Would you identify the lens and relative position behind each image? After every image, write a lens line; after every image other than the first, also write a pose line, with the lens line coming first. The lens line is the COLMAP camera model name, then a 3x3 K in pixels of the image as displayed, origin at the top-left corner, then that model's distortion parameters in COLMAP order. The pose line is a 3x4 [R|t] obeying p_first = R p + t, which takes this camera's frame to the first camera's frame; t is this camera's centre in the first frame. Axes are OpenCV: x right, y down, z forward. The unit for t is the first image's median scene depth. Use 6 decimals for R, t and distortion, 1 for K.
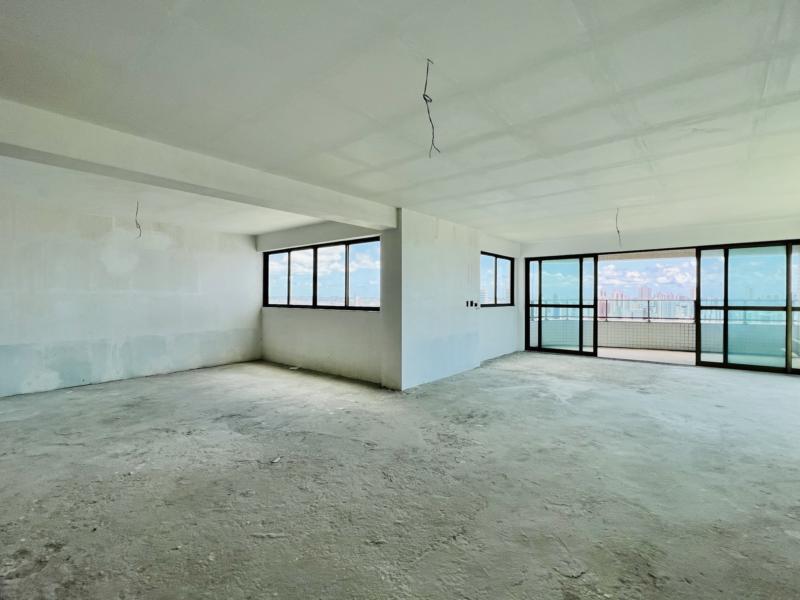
lens RADIAL K [[376.7, 0, 400.0], [0, 376.7, 300.0], [0, 0, 1]] dist [-0.000186, 0.000080]
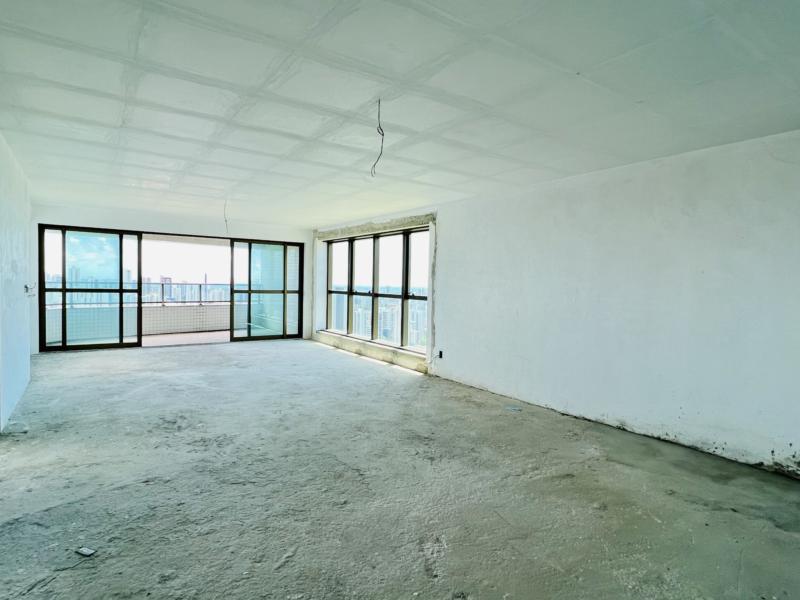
lens RADIAL K [[441.4, 0, 400.0], [0, 441.4, 300.0], [0, 0, 1]] dist [-0.001005, 0.000149]
pose [[0.272108, -0.027635, 0.961870, -0.613264], [-0.013208, 0.999386, 0.032450, -0.006575], [-0.962176, -0.021535, 0.271576, 0.234388]]
